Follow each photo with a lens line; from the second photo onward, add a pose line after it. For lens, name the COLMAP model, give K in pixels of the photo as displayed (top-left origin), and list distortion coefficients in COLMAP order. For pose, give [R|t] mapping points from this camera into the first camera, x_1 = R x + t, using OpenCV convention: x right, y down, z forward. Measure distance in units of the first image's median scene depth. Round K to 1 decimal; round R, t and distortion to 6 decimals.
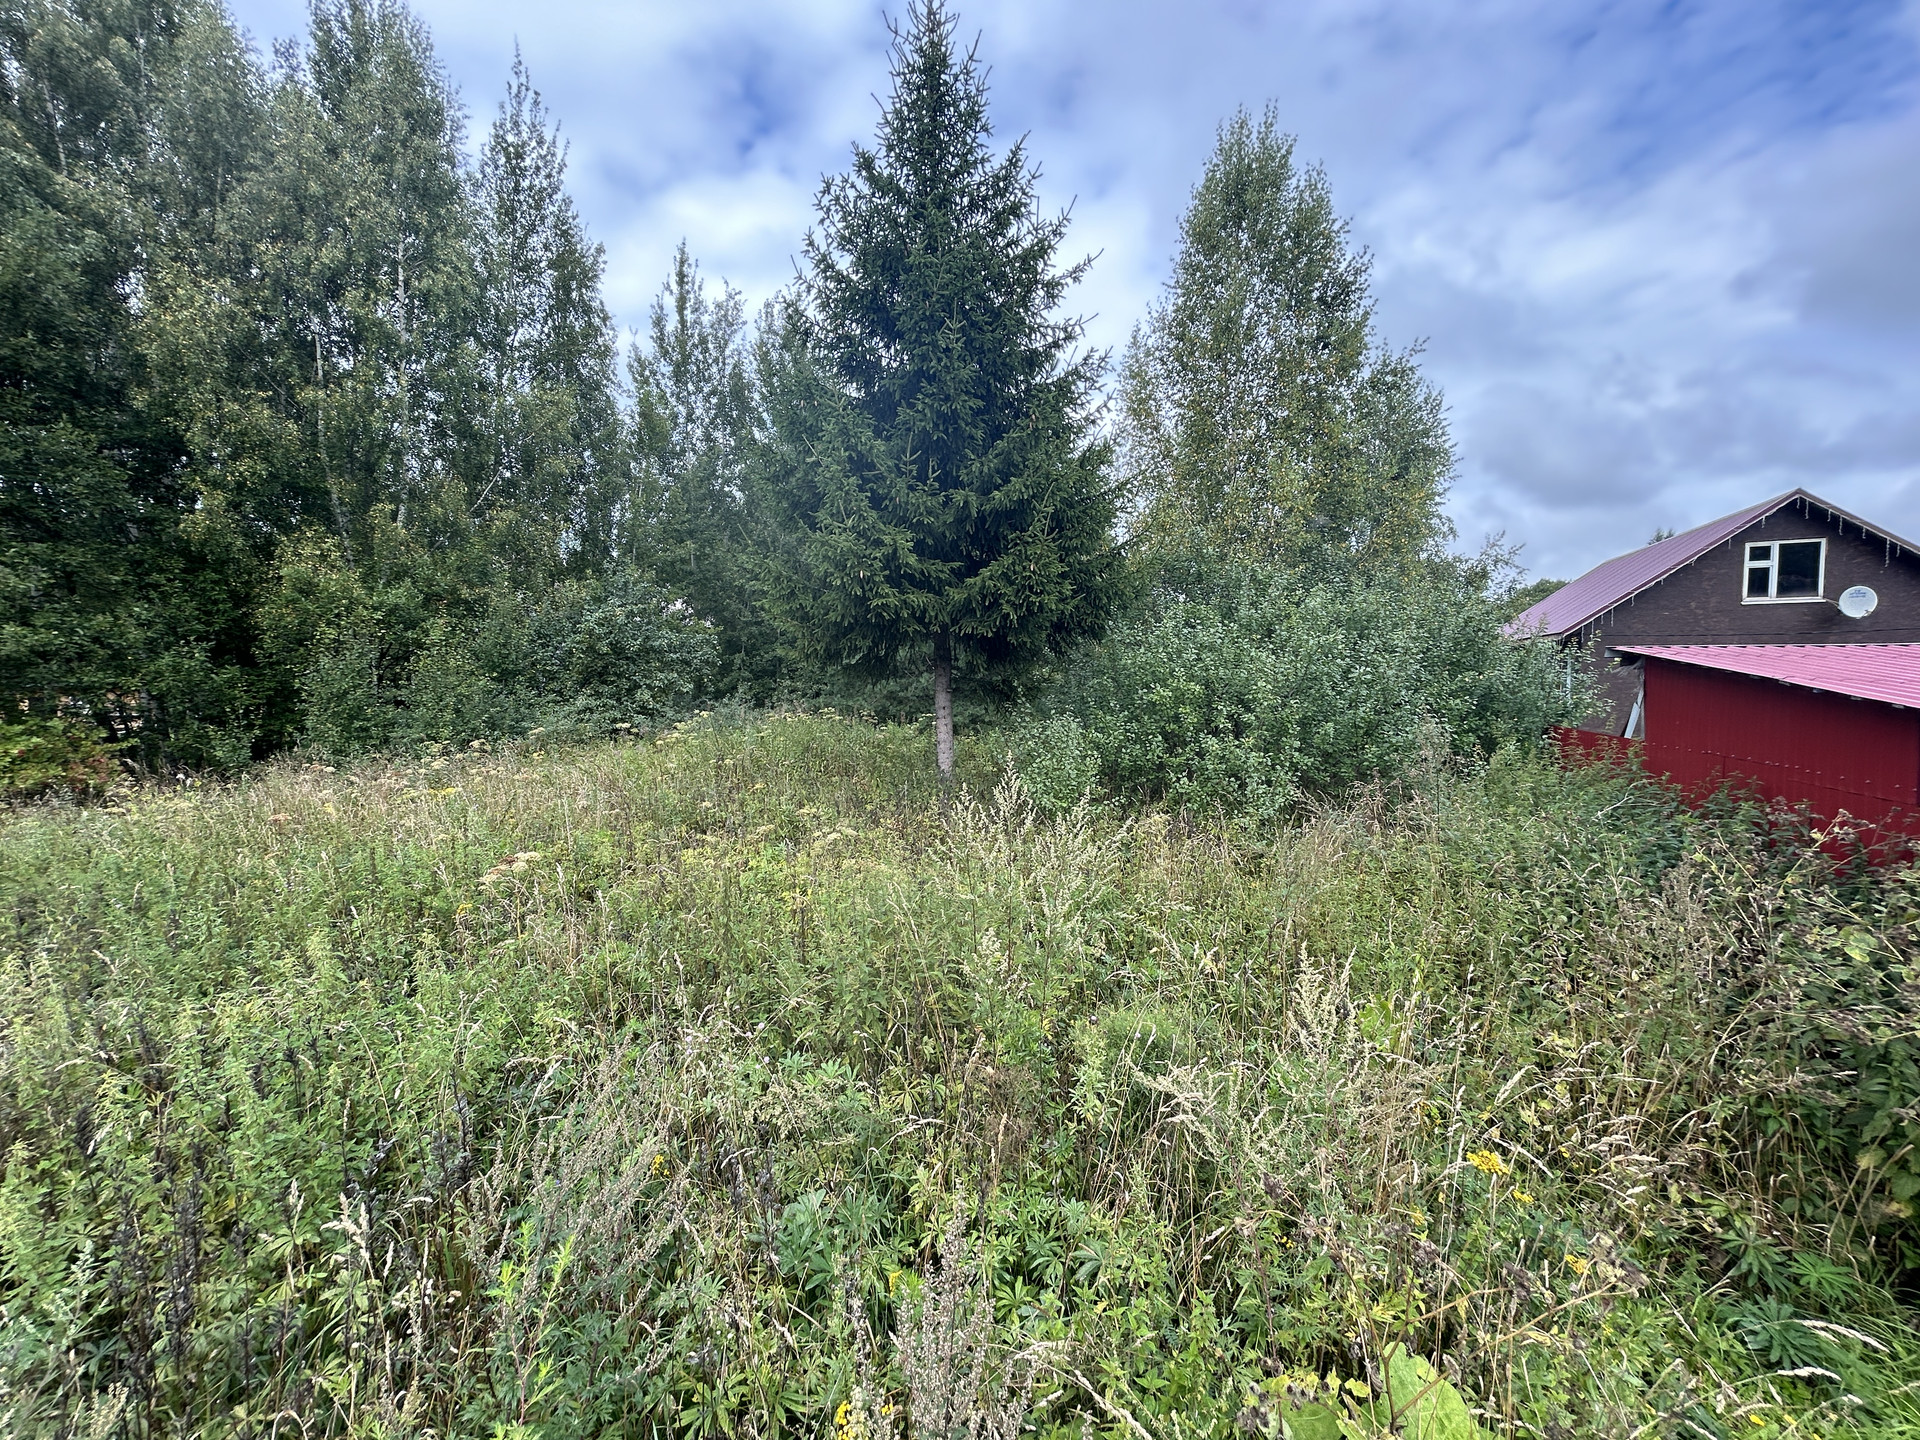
lens RADIAL K [[768.3, 0, 956.5], [0, 768.3, 718.4], [0, 0, 1]] dist [0.000307, 0.000820]
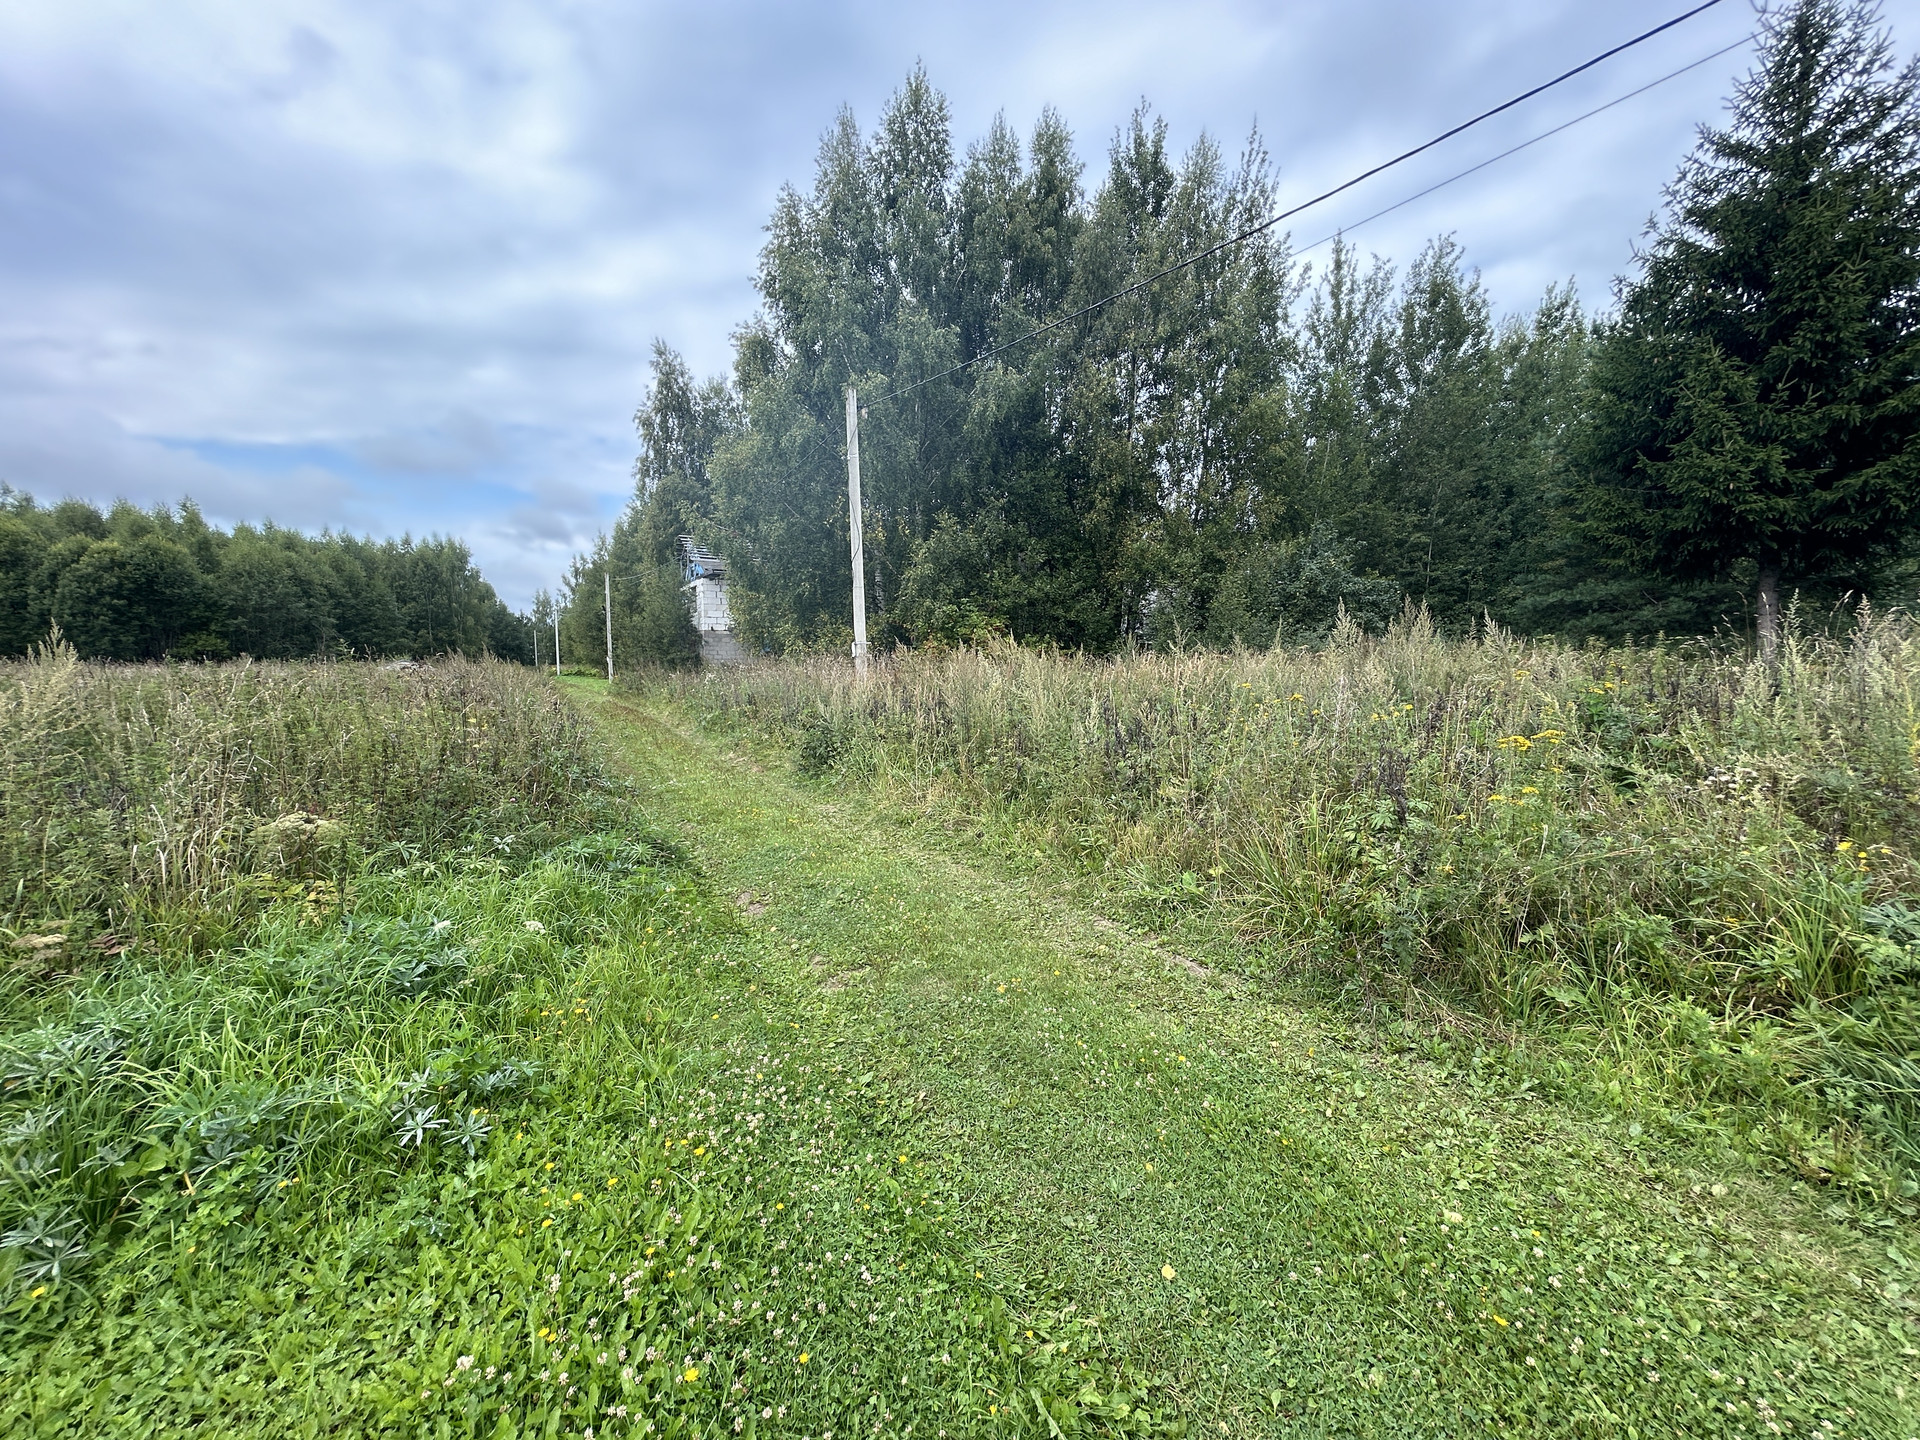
lens RADIAL K [[768.3, 0, 956.5], [0, 768.3, 718.4], [0, 0, 1]] dist [0.000307, 0.000820]
pose [[0.801730, 0.048793, -0.595692, -0.348297], [-0.031357, 0.998723, 0.039603, 0.172848], [0.596863, -0.013072, 0.802236, -0.739930]]
